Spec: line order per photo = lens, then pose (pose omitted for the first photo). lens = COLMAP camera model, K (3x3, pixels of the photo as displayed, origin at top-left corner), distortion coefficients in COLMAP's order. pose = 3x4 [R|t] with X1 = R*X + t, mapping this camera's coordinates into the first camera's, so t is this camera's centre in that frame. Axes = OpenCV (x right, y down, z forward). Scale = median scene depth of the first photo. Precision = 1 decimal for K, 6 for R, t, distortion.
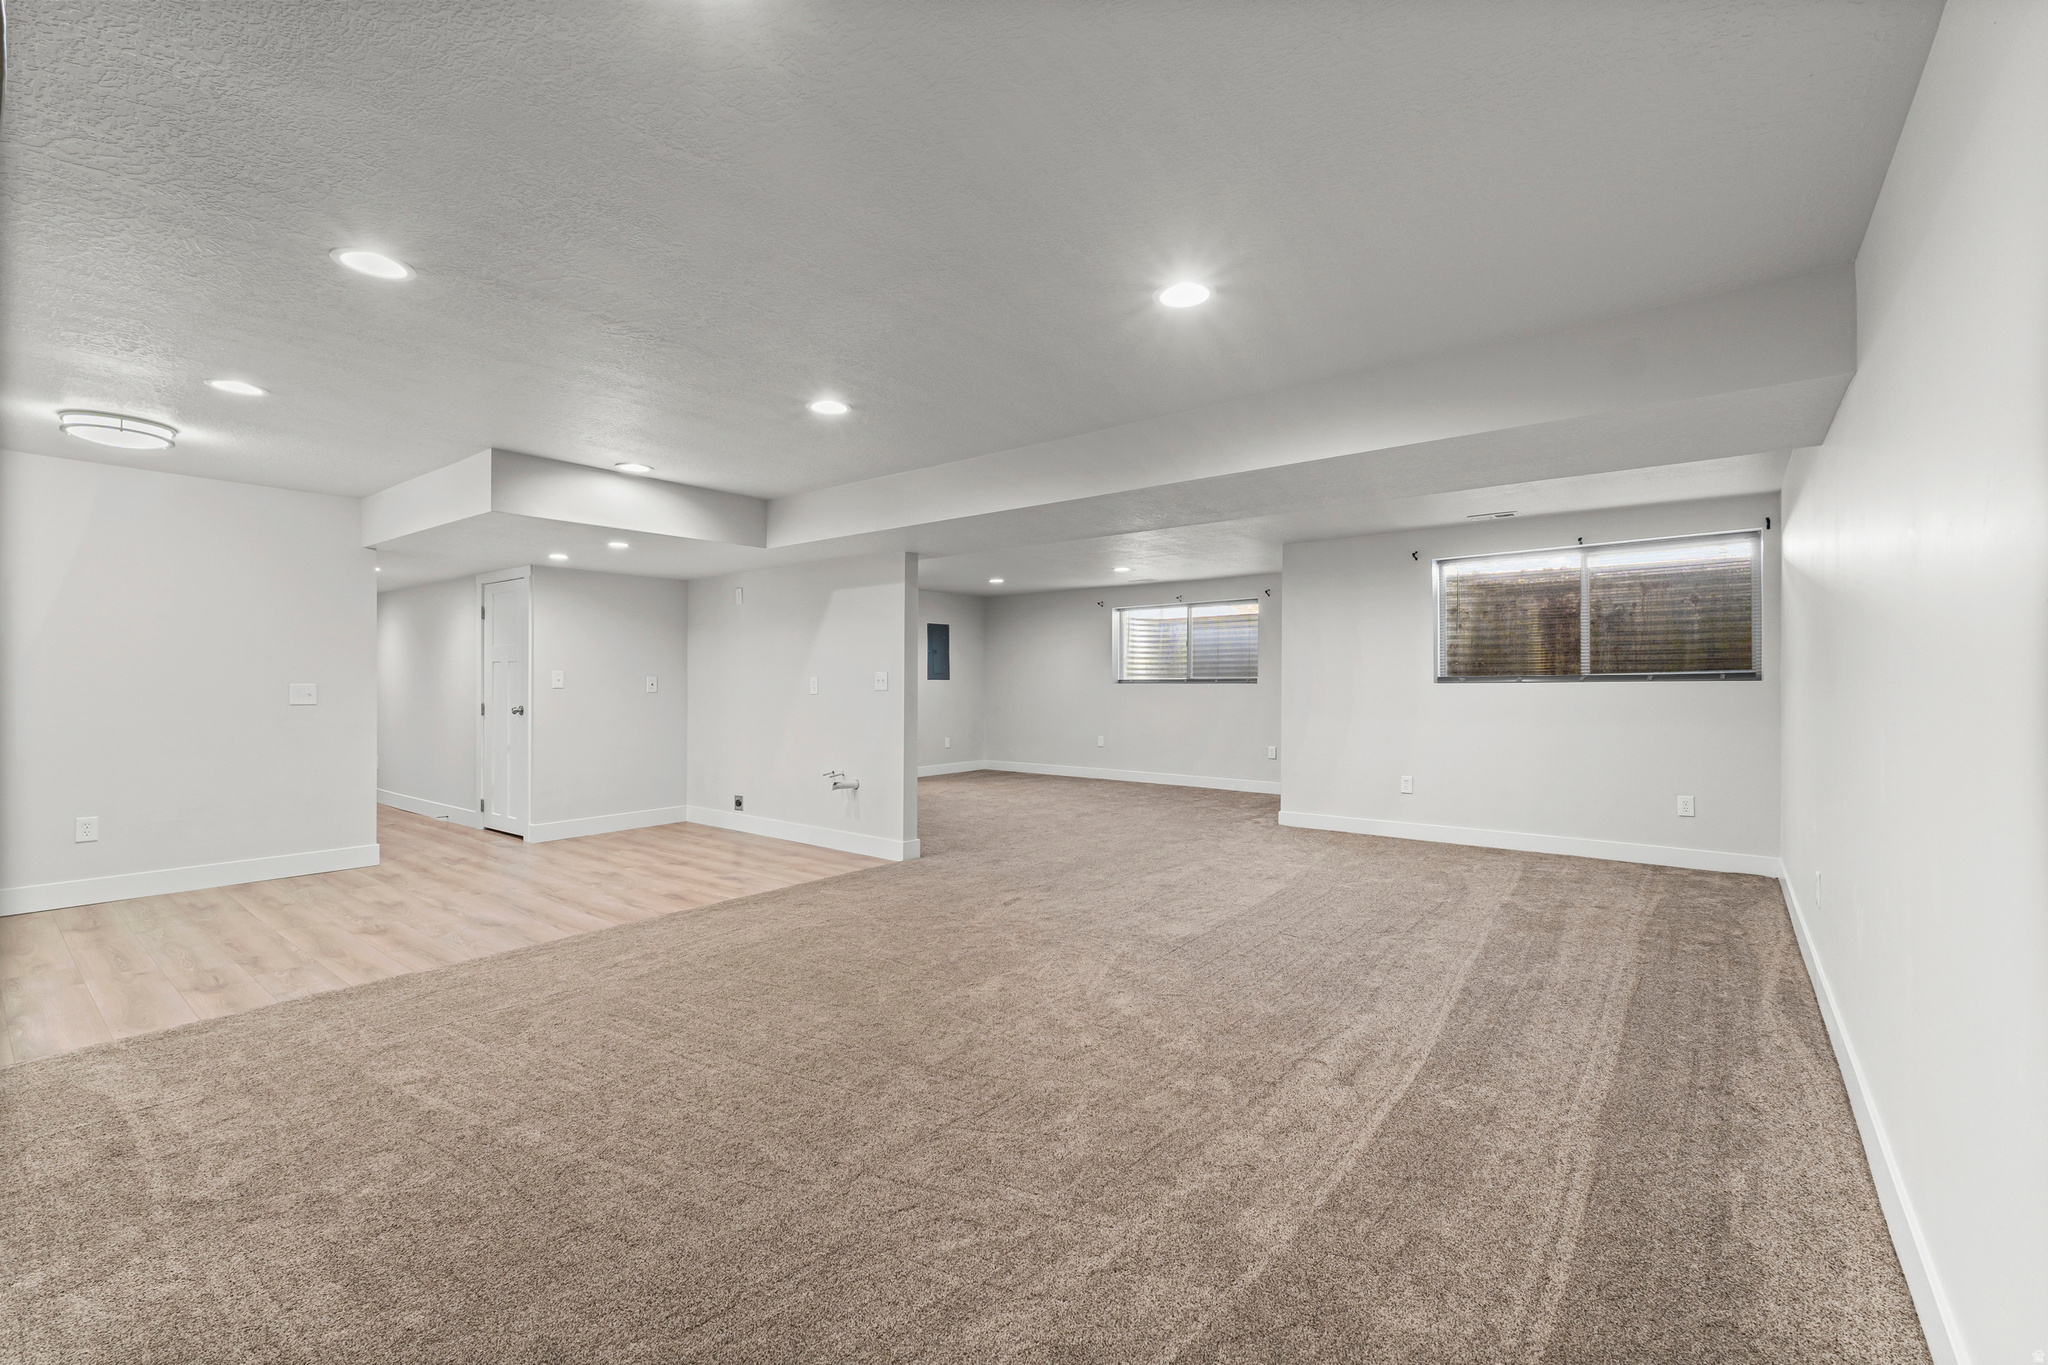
lens RADIAL K [[870.4, 0, 1027.4], [0, 870.4, 684.2], [0, 0, 1]] dist [0.003270, 0.000636]
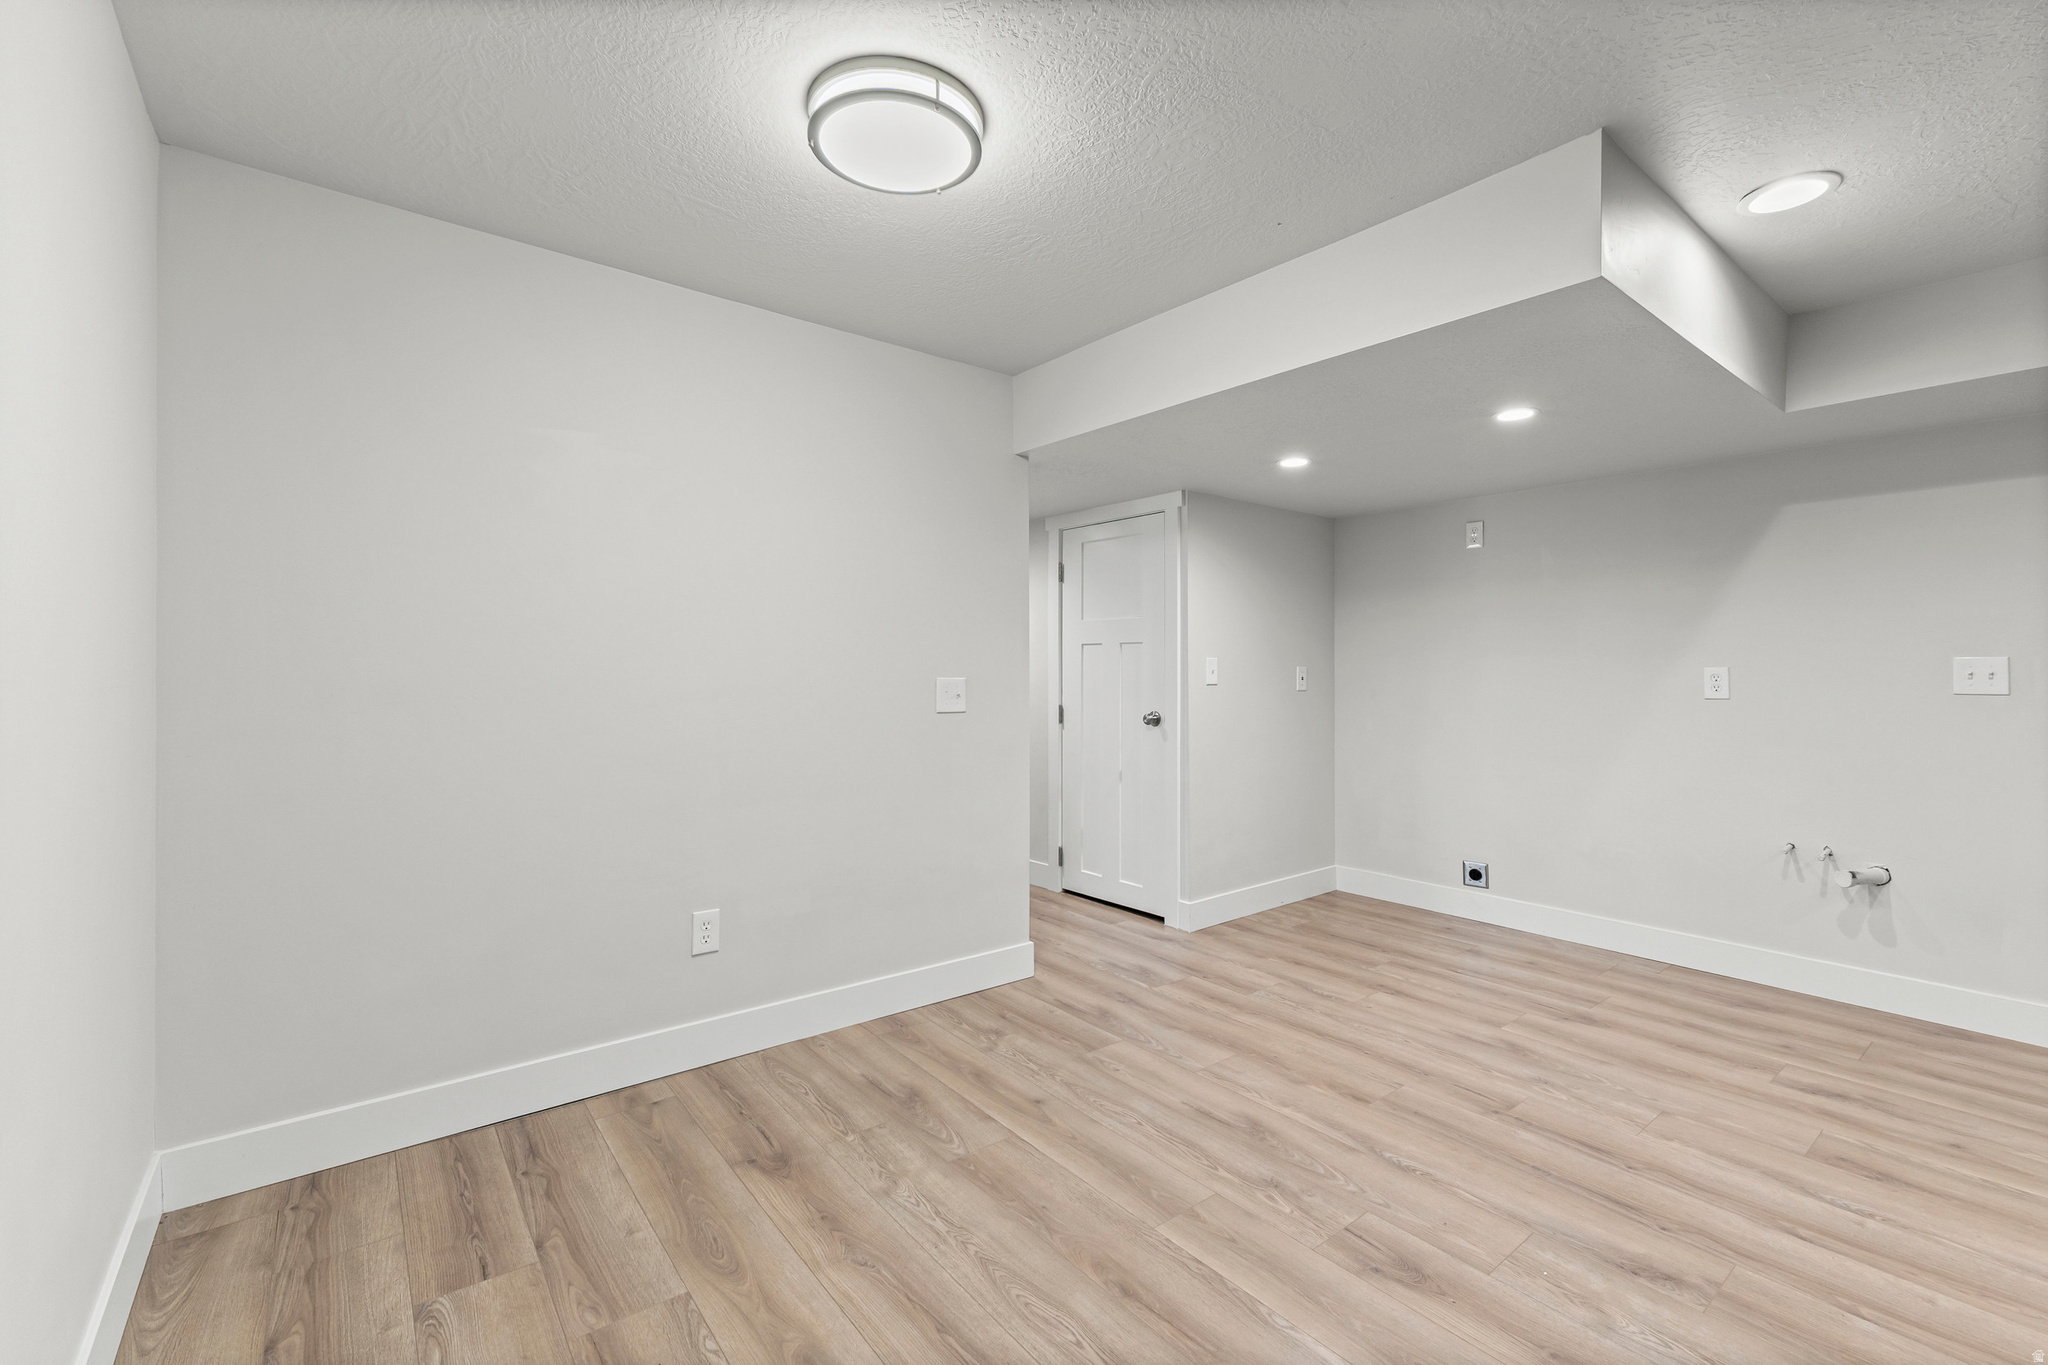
lens RADIAL K [[870.4, 0, 1015.6], [0, 870.4, 675.0], [0, 0, 1]] dist [0.003270, 0.000636]
pose [[0.972957, 0.002923, -0.230969, -0.604039], [-0.003322, 0.999994, -0.001342, -0.001502], [0.230964, 0.002073, 0.972960, 0.398334]]
